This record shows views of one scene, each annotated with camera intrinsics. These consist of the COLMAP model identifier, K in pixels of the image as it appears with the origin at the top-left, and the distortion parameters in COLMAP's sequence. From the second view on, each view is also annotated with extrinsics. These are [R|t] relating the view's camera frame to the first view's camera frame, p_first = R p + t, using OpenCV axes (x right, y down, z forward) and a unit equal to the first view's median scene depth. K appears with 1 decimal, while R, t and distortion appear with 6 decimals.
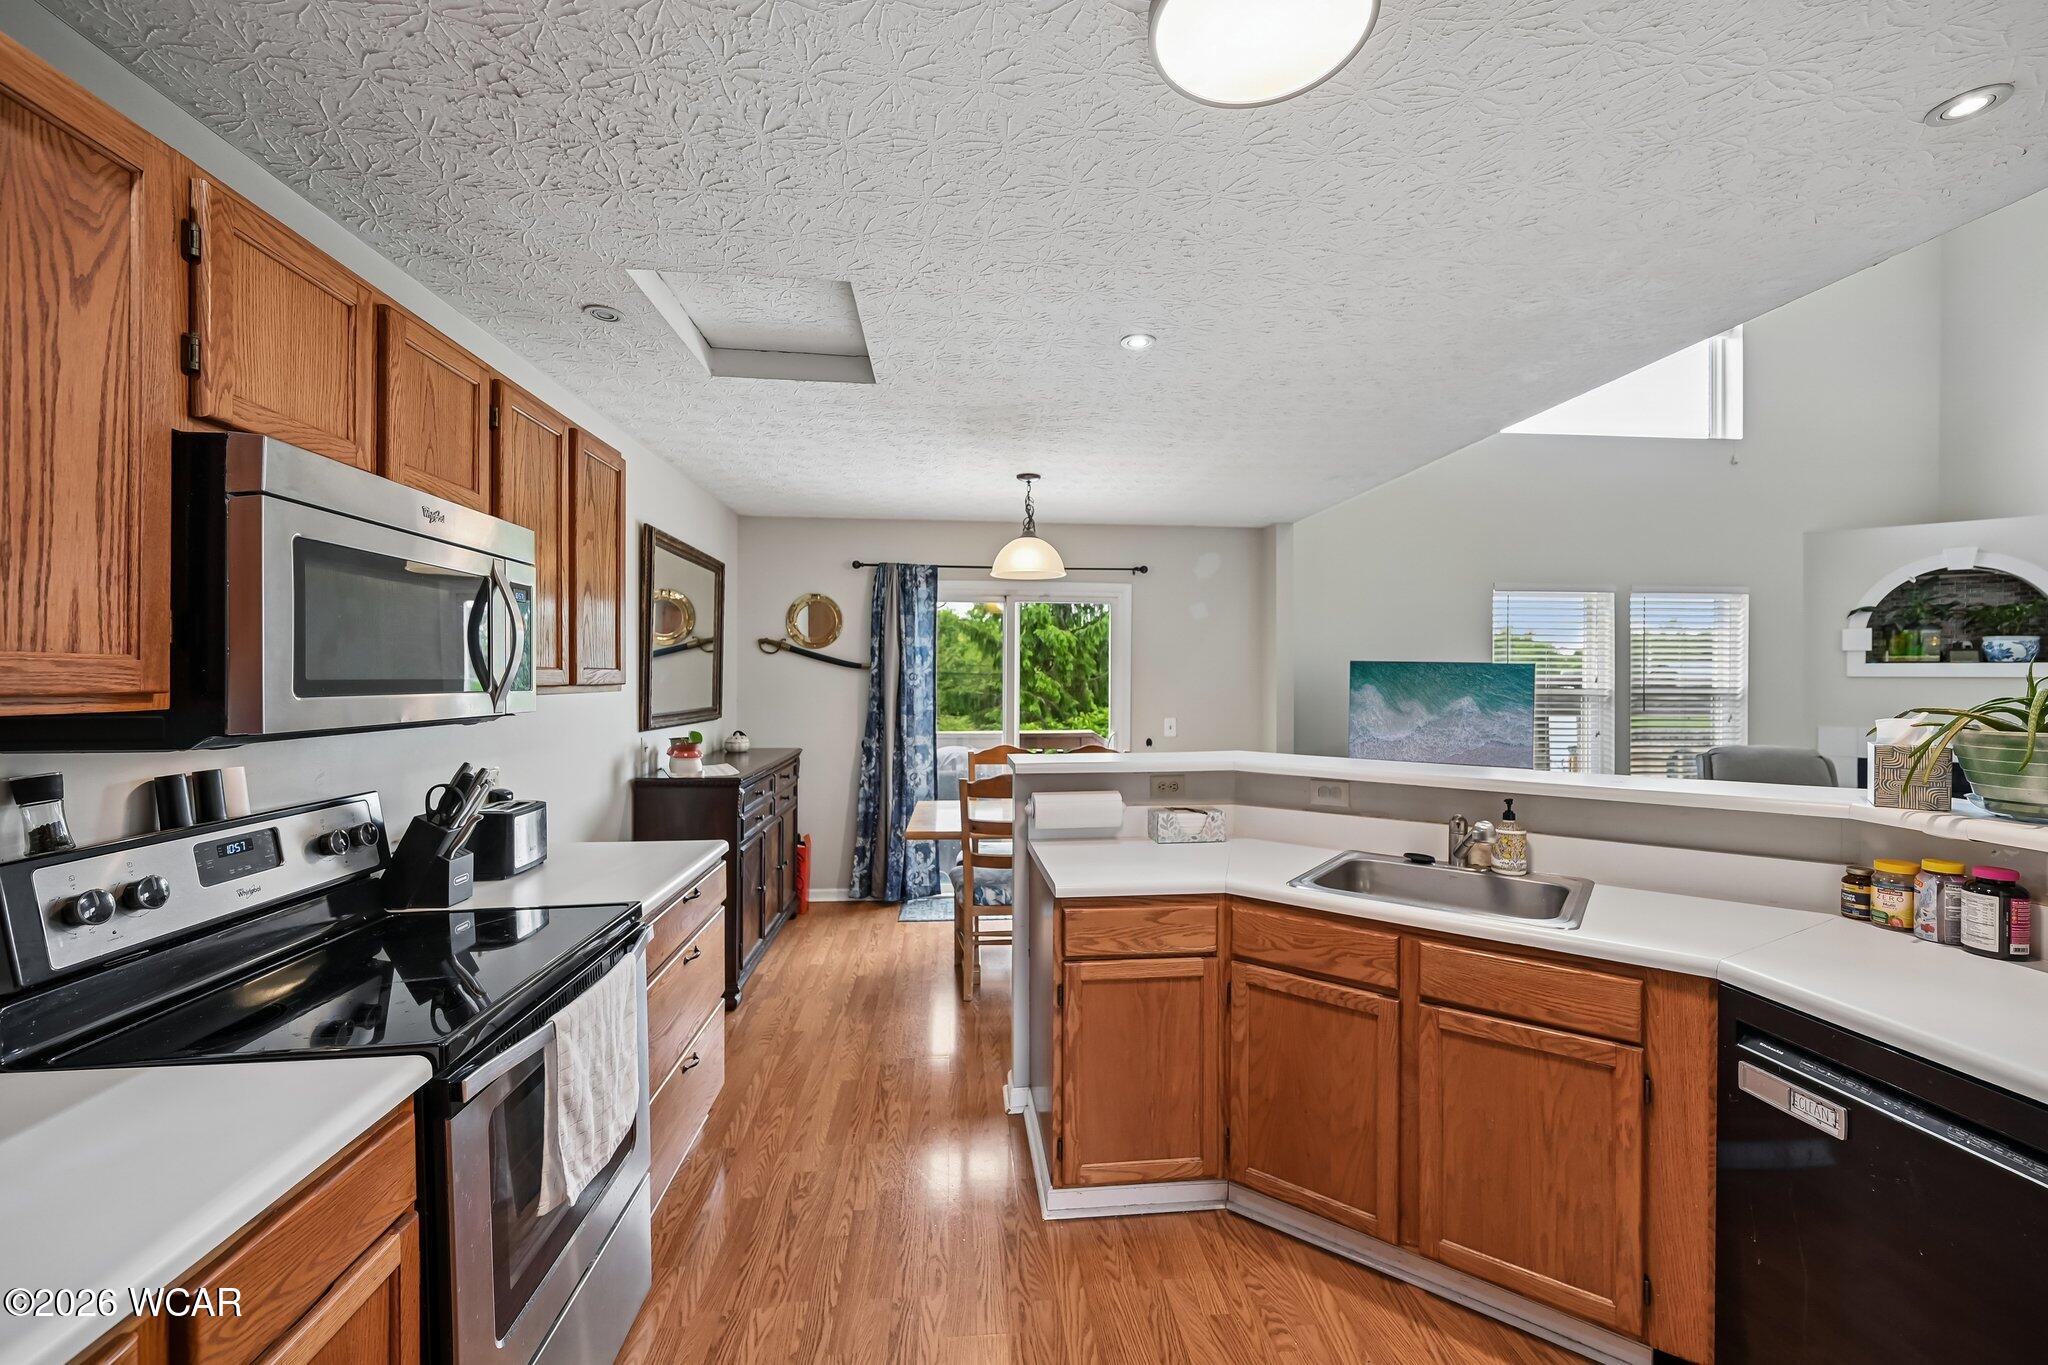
lens RADIAL K [[827.3, 0, 1024.4], [0, 827.3, 675.1], [0, 0, 1]] dist [-0.003046, 0.001018]
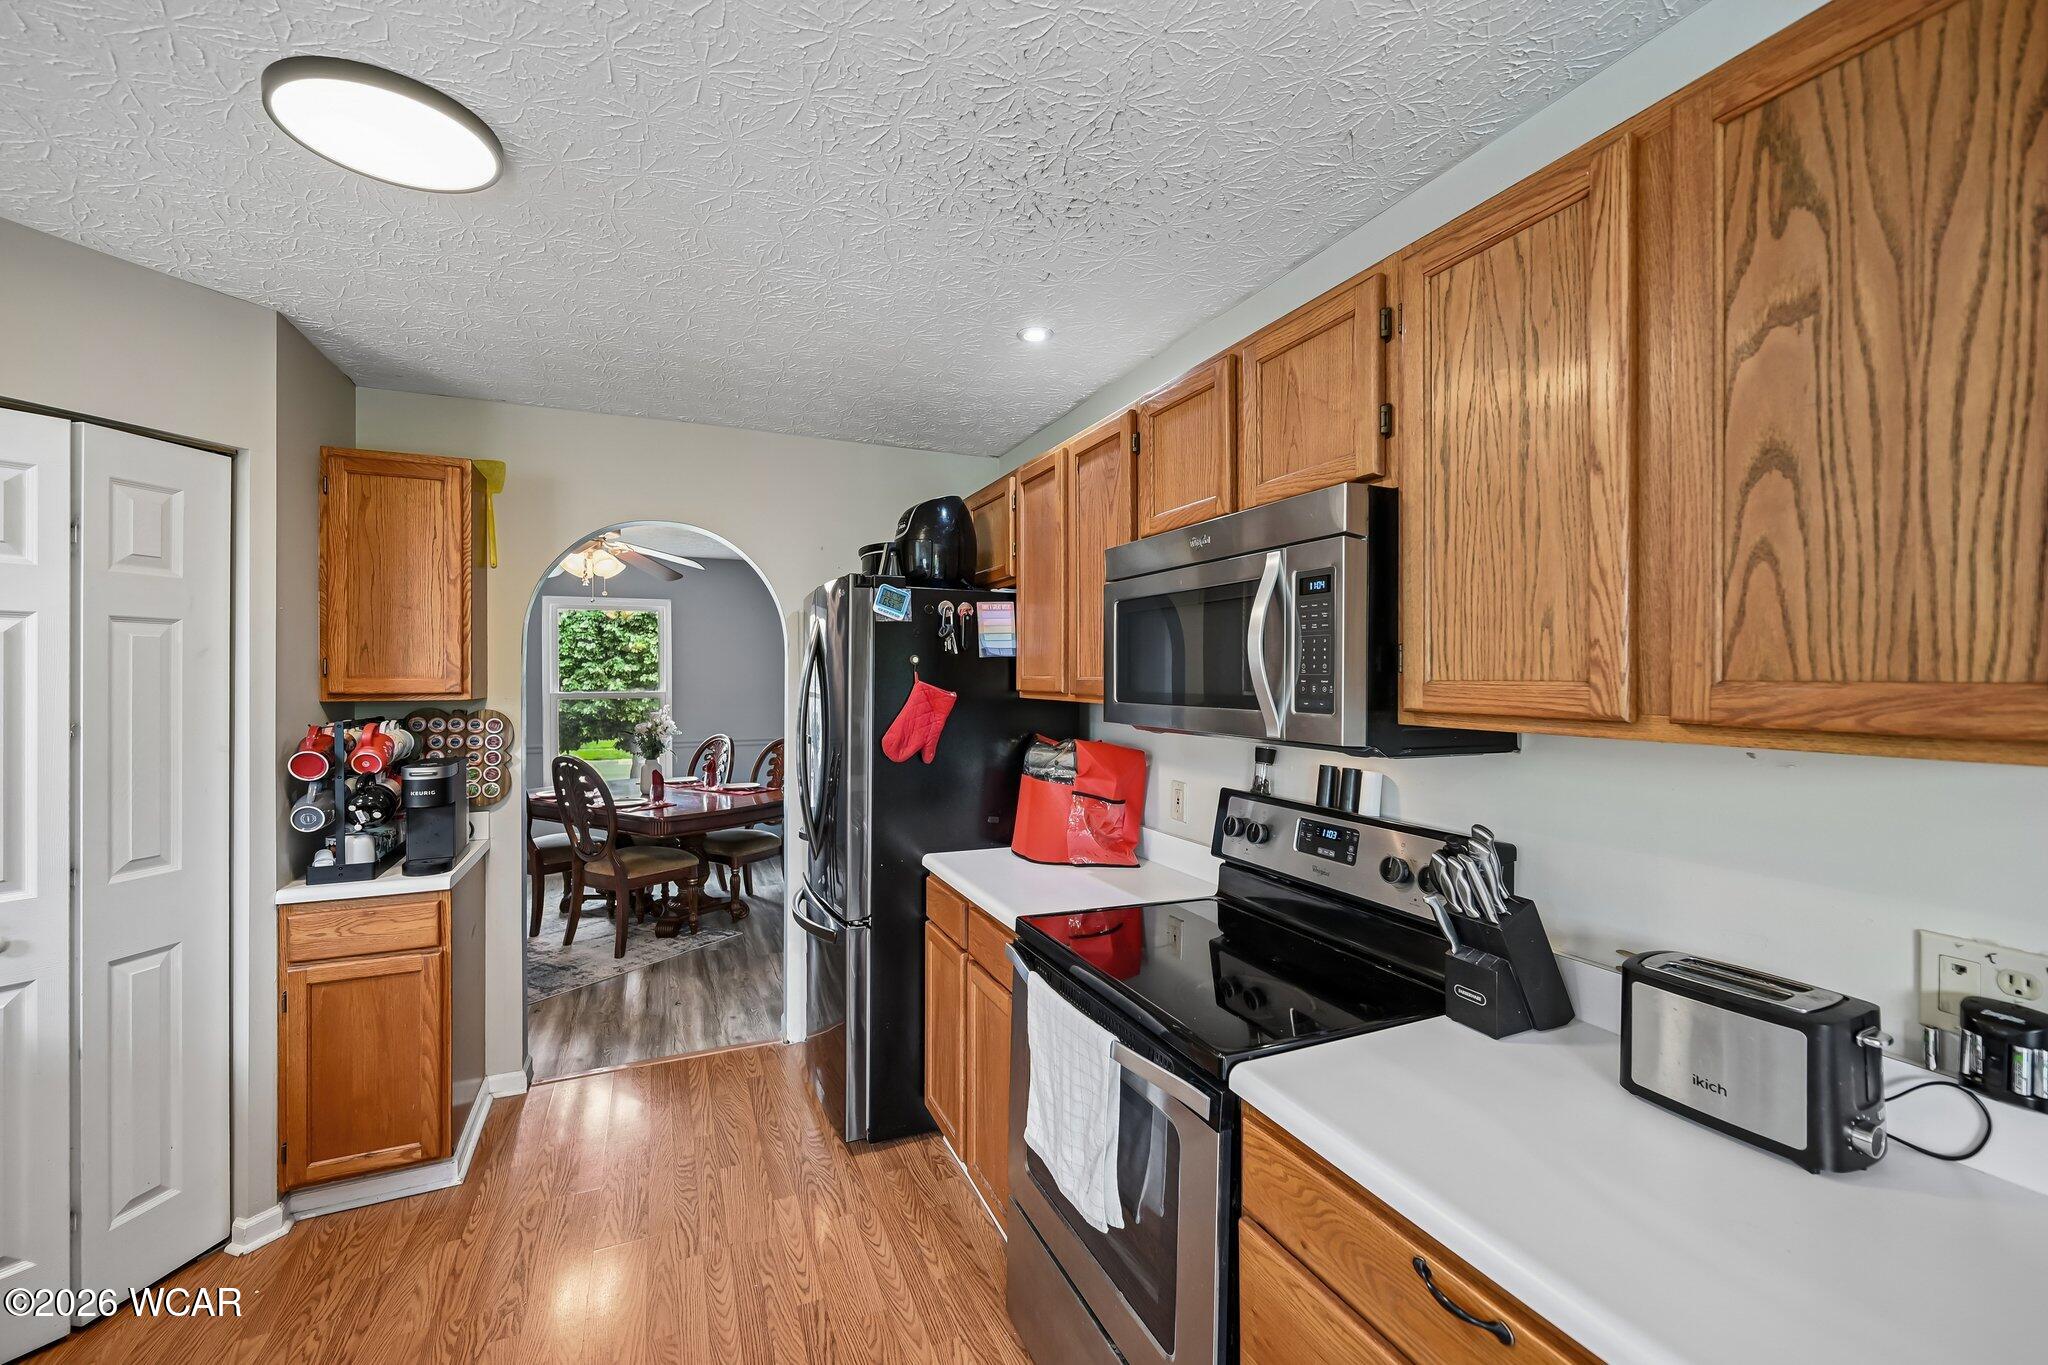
lens RADIAL K [[827.3, 0, 1020.6], [0, 827.3, 675.9], [0, 0, 1]] dist [-0.003046, 0.001018]
pose [[-0.948033, 0.000398, -0.318173, -0.096761], [0.000561, 1.000000, -0.000421, -0.011606], [0.318173, -0.000577, -0.948033, 1.245769]]
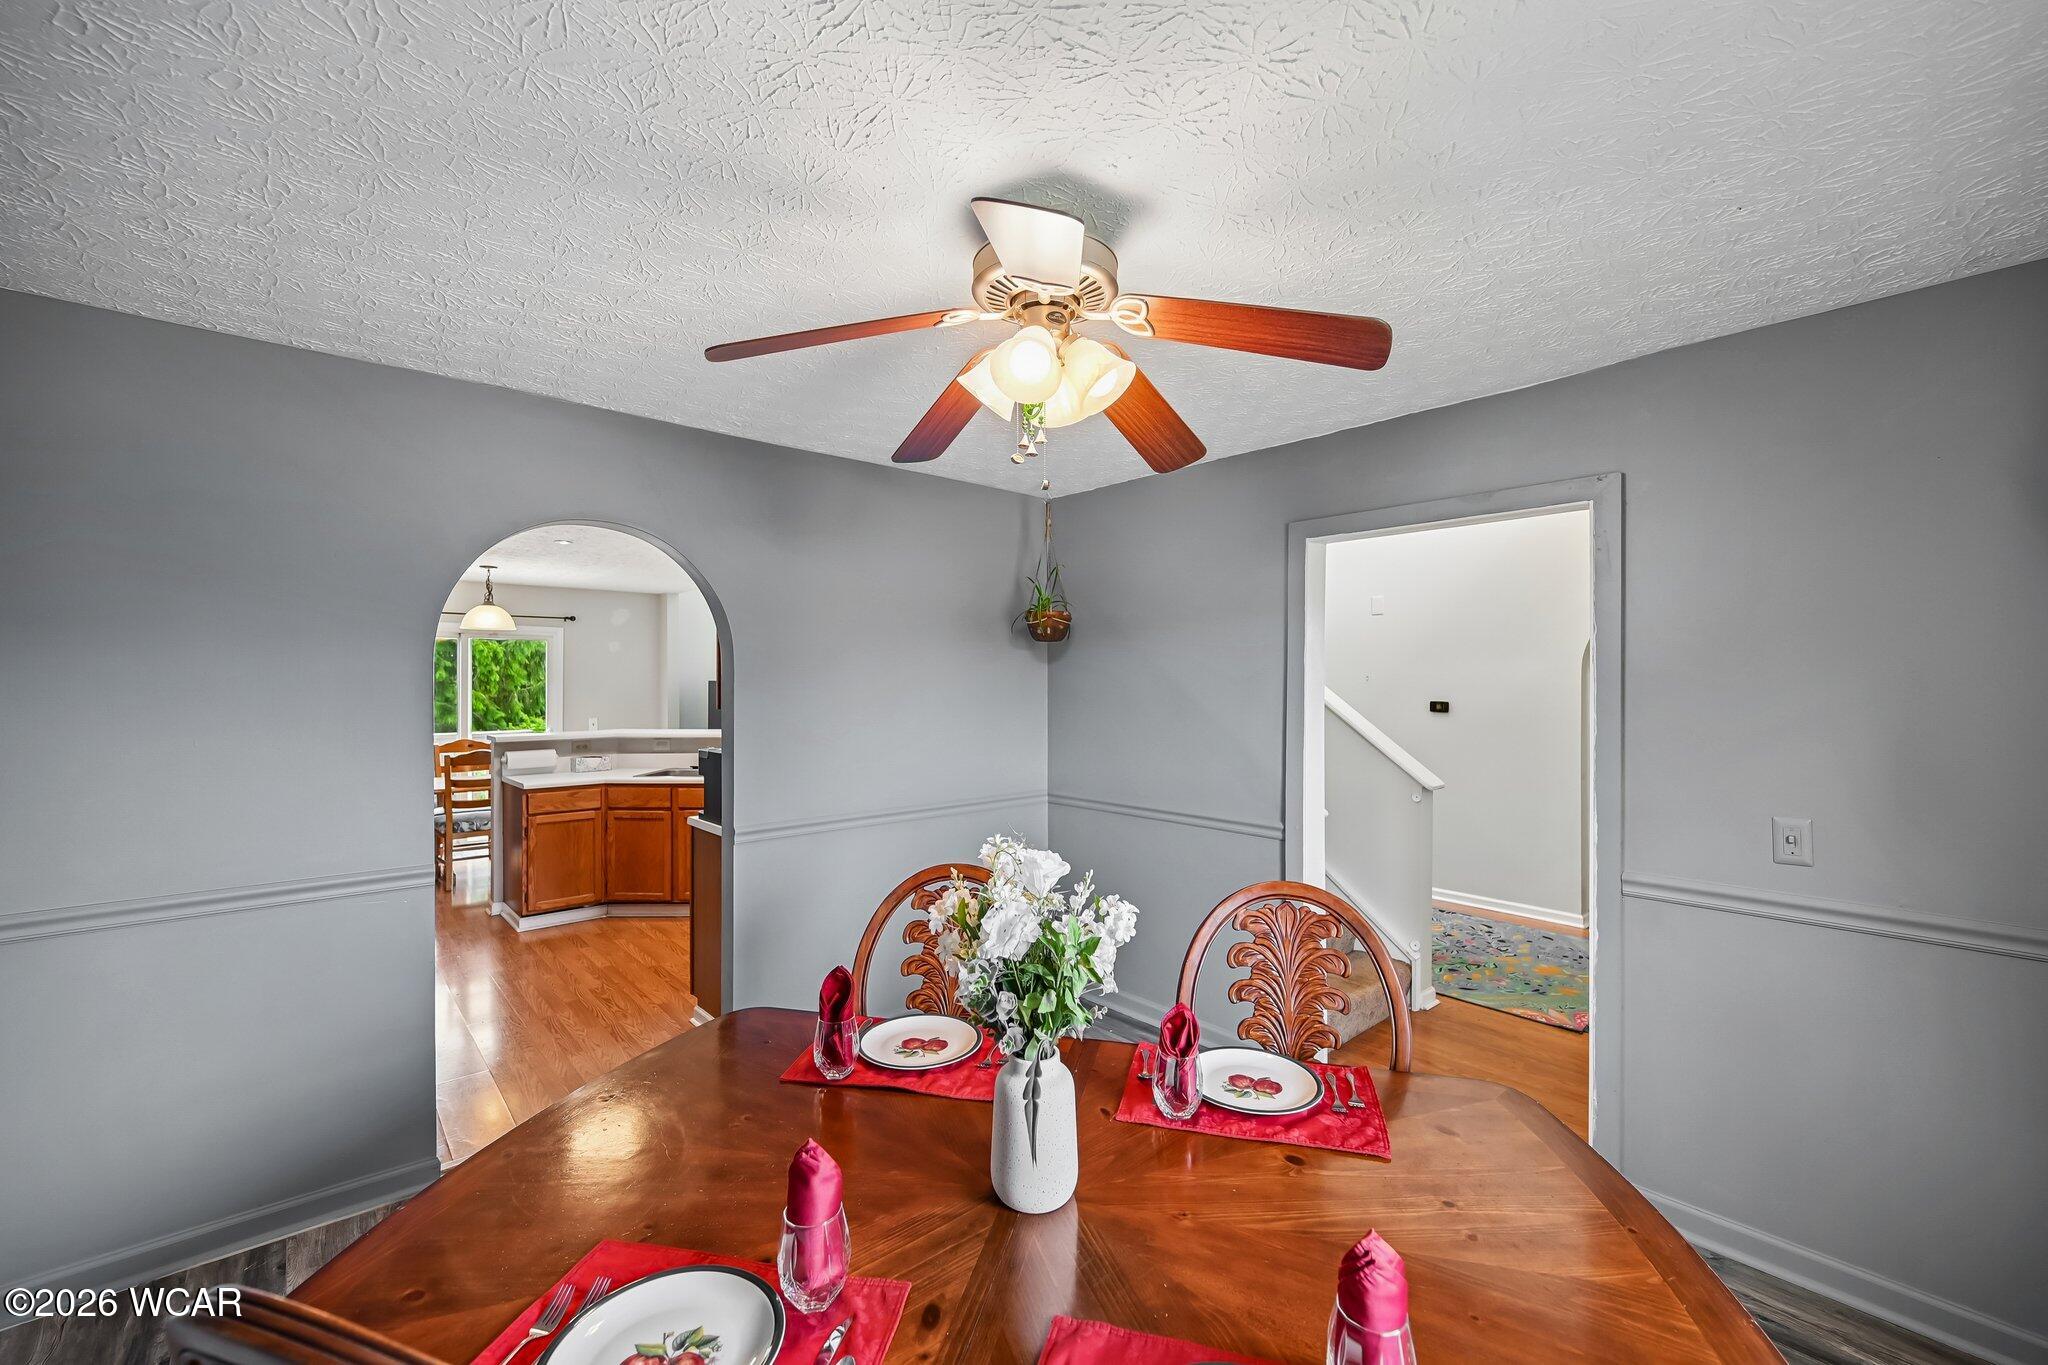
lens RADIAL K [[827.3, 0, 1028.5], [0, 827.3, 676.9], [0, 0, 1]] dist [-0.003046, 0.001018]
pose [[0.804380, -0.002513, 0.594109, -0.180319], [0.005765, 0.999977, -0.003576, -0.028986], [-0.594087, 0.006301, 0.804376, -1.545029]]
